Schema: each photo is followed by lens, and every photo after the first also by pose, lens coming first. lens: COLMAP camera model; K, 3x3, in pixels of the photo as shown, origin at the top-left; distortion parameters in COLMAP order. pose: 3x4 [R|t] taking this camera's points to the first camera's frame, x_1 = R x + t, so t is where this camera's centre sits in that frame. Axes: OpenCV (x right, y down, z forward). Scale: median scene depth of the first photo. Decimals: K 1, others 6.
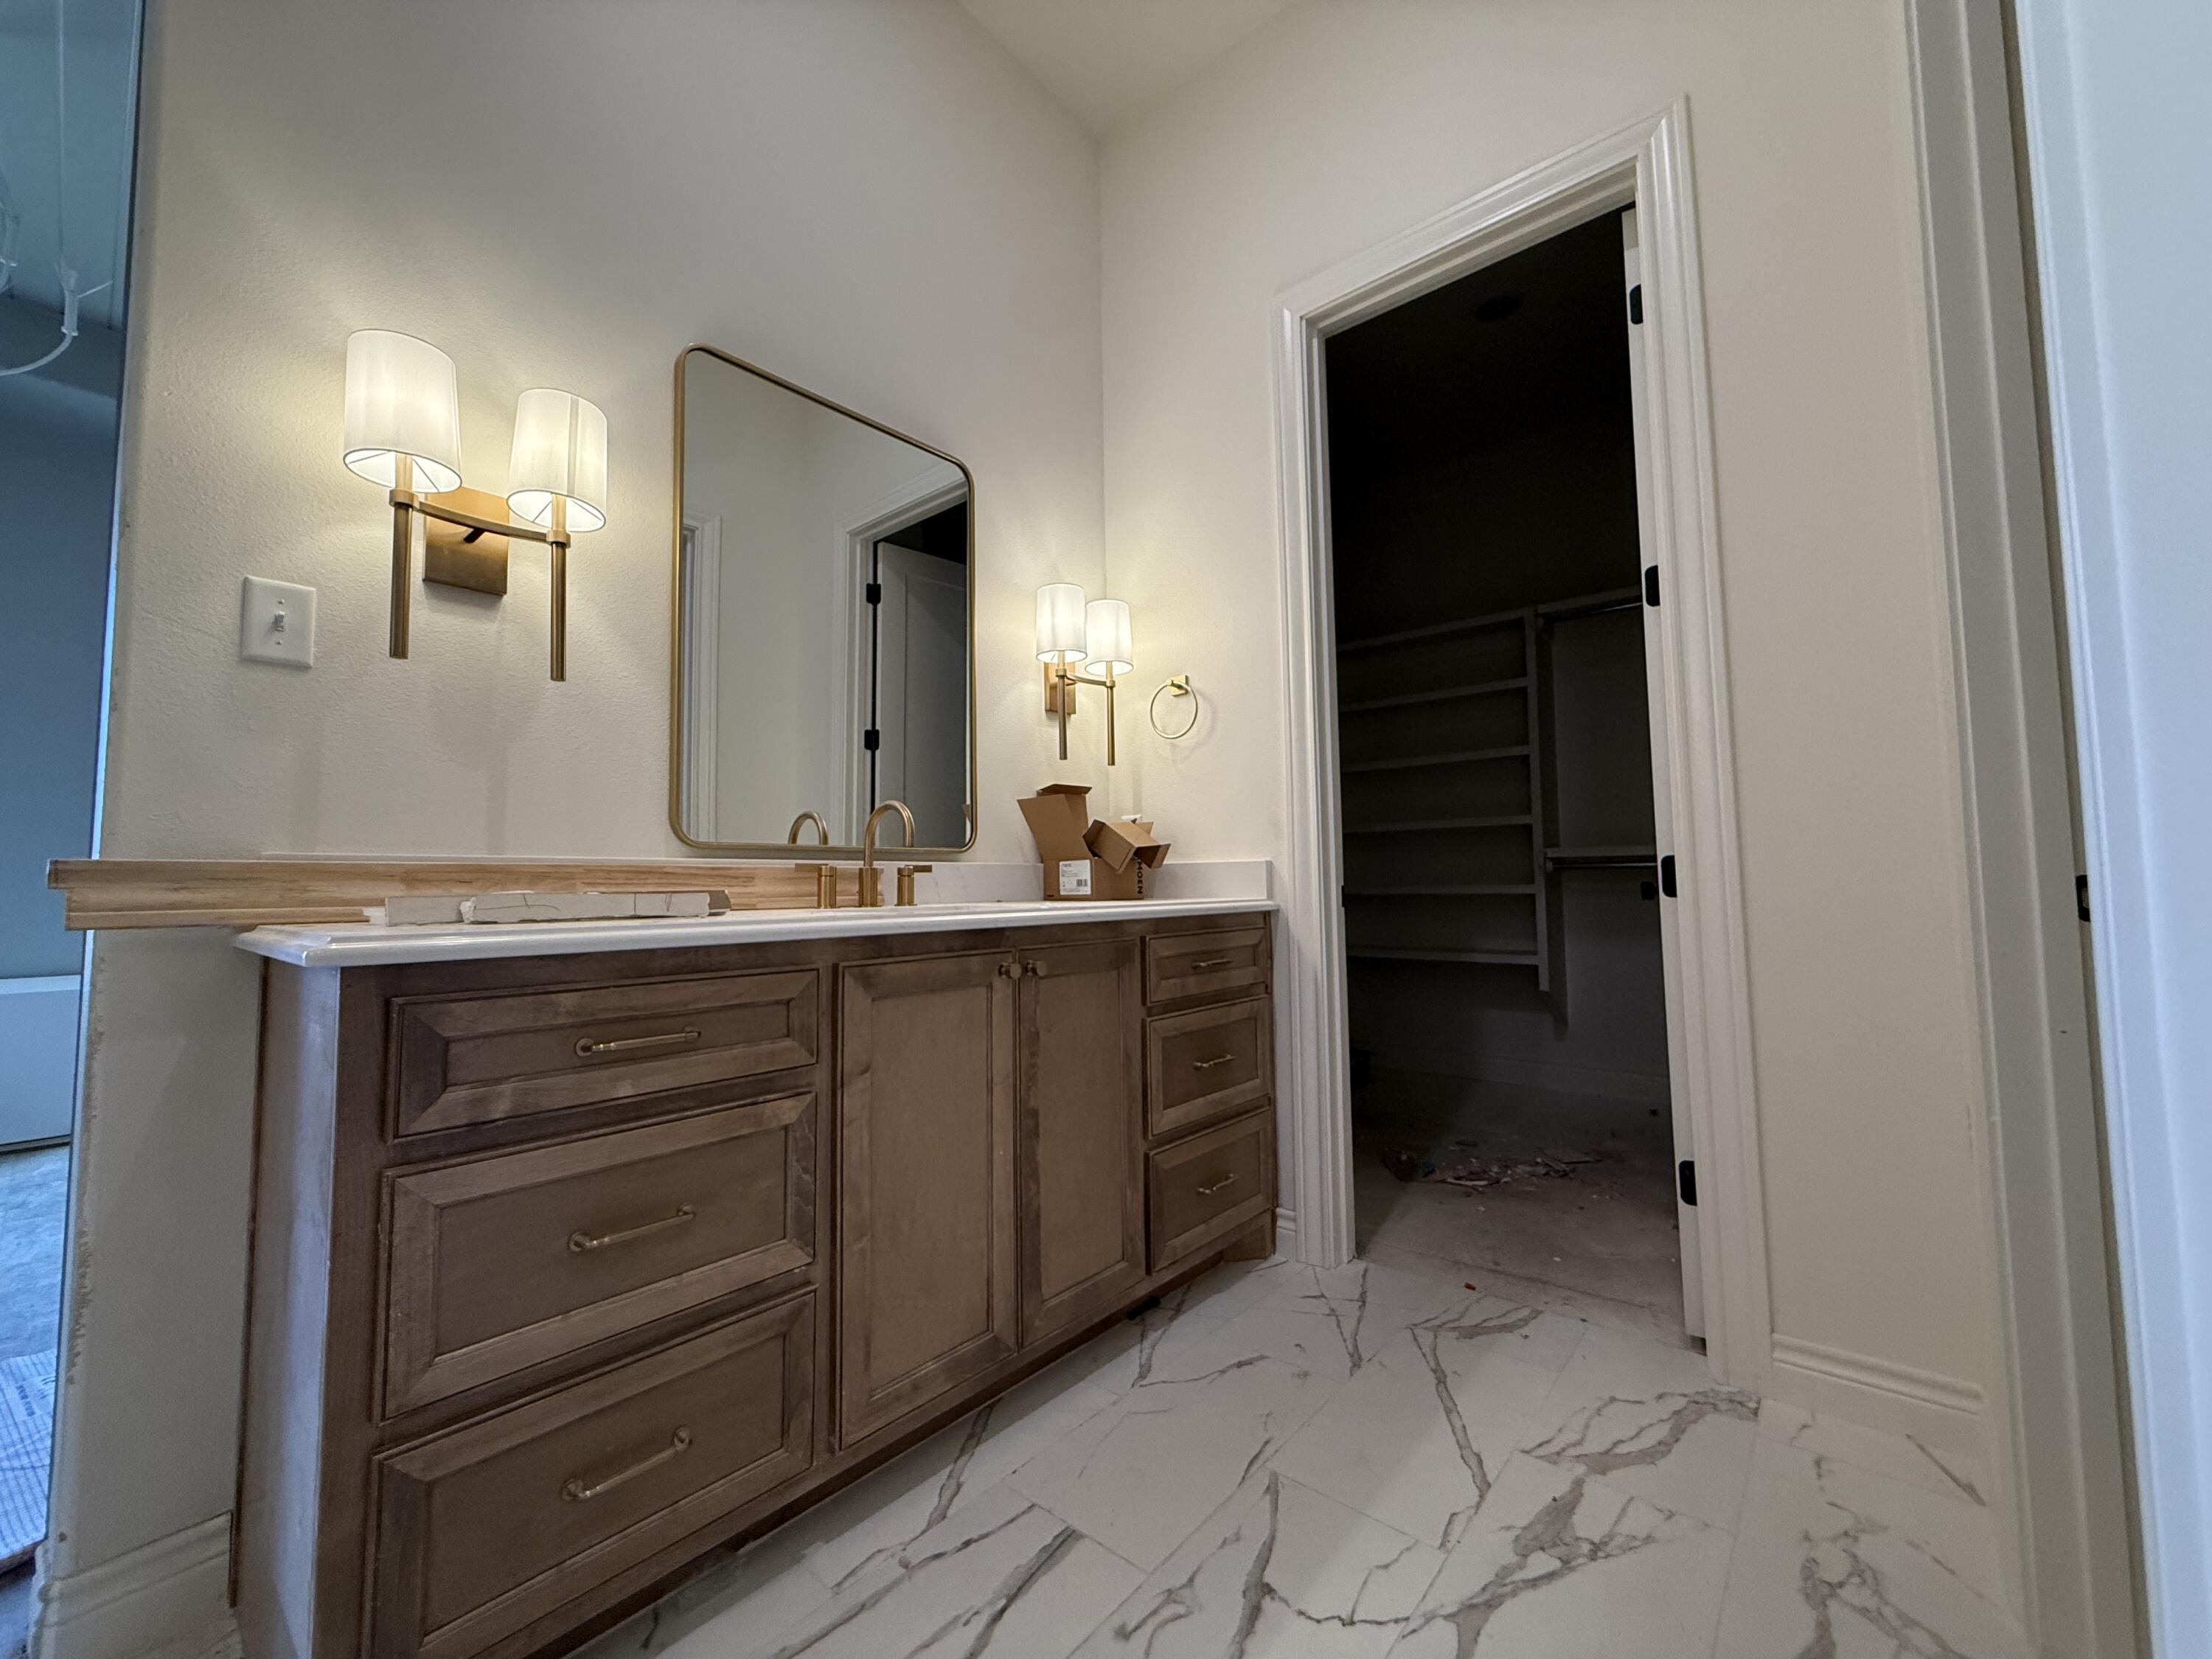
lens RADIAL K [[884.4, 0, 1099.7], [0, 884.4, 820.3], [0, 0, 1]] dist [0.001832, 0.000208]
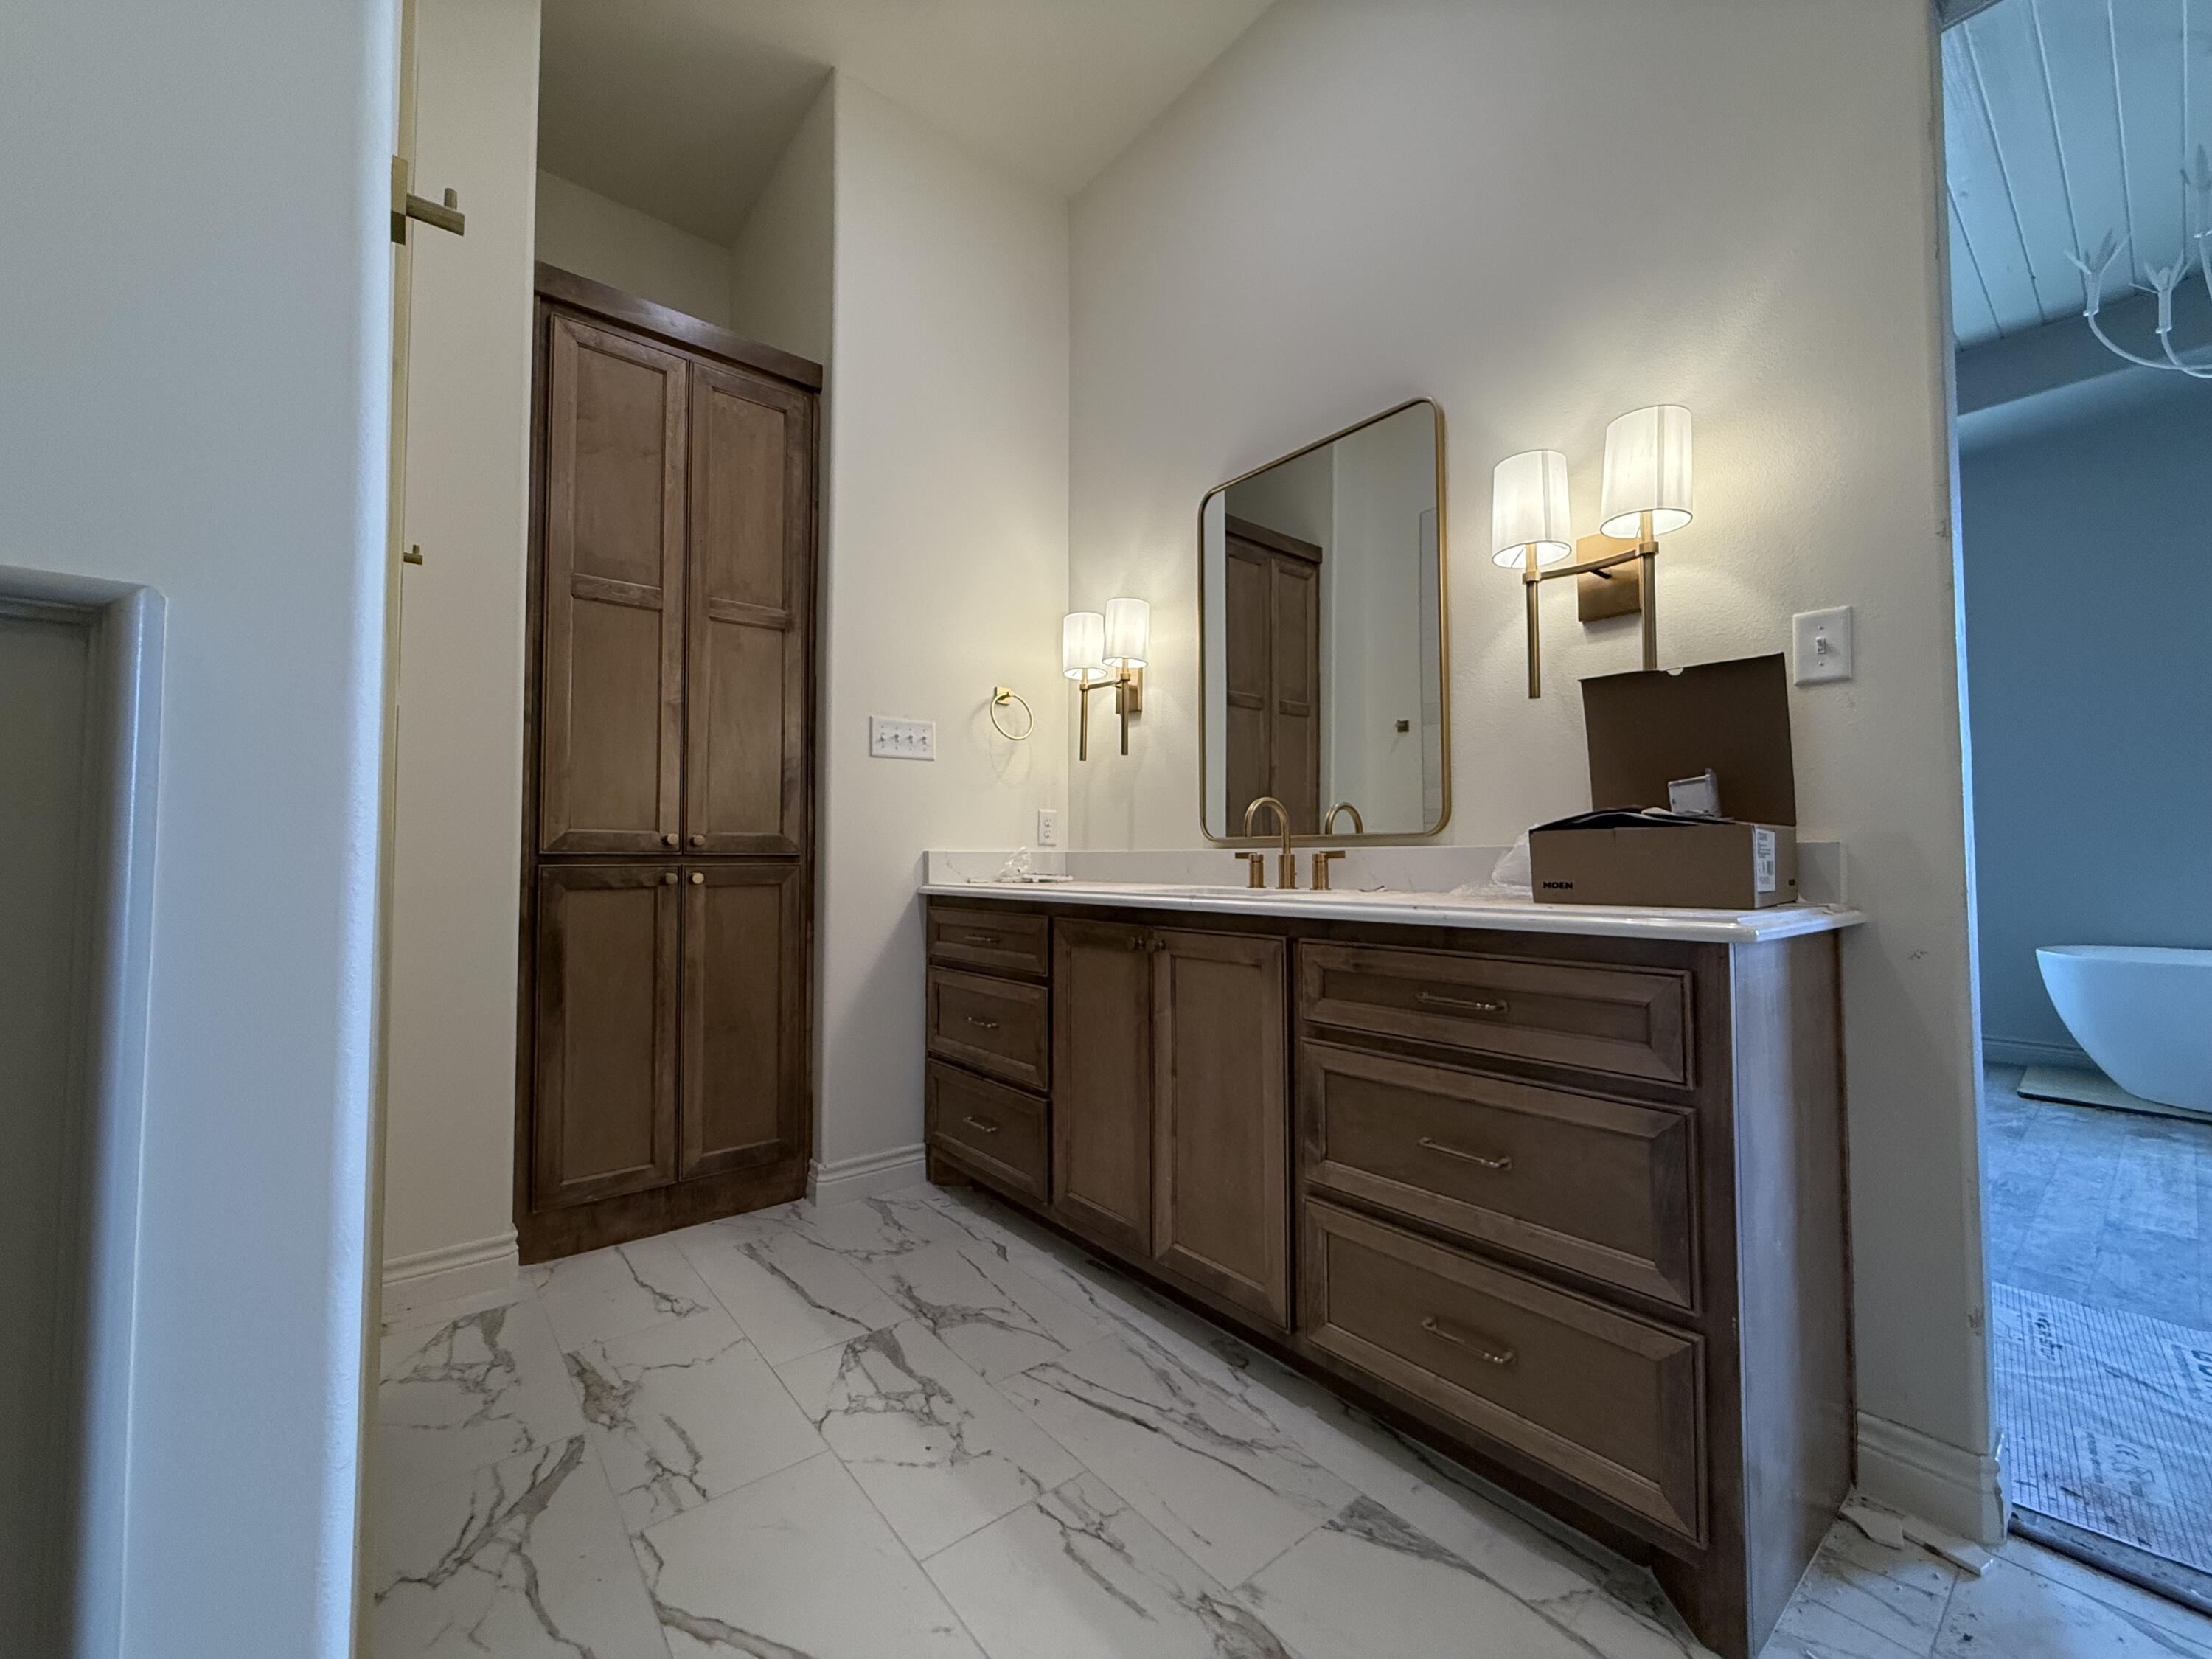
lens RADIAL K [[884.4, 0, 1099.7], [0, 884.4, 832.4], [0, 0, 1]] dist [0.001832, 0.000208]
pose [[-0.173833, -0.025279, -0.984451, 0.869788], [0.064413, 0.997238, -0.036981, 0.051315], [0.982666, -0.069840, -0.171725, 0.945549]]
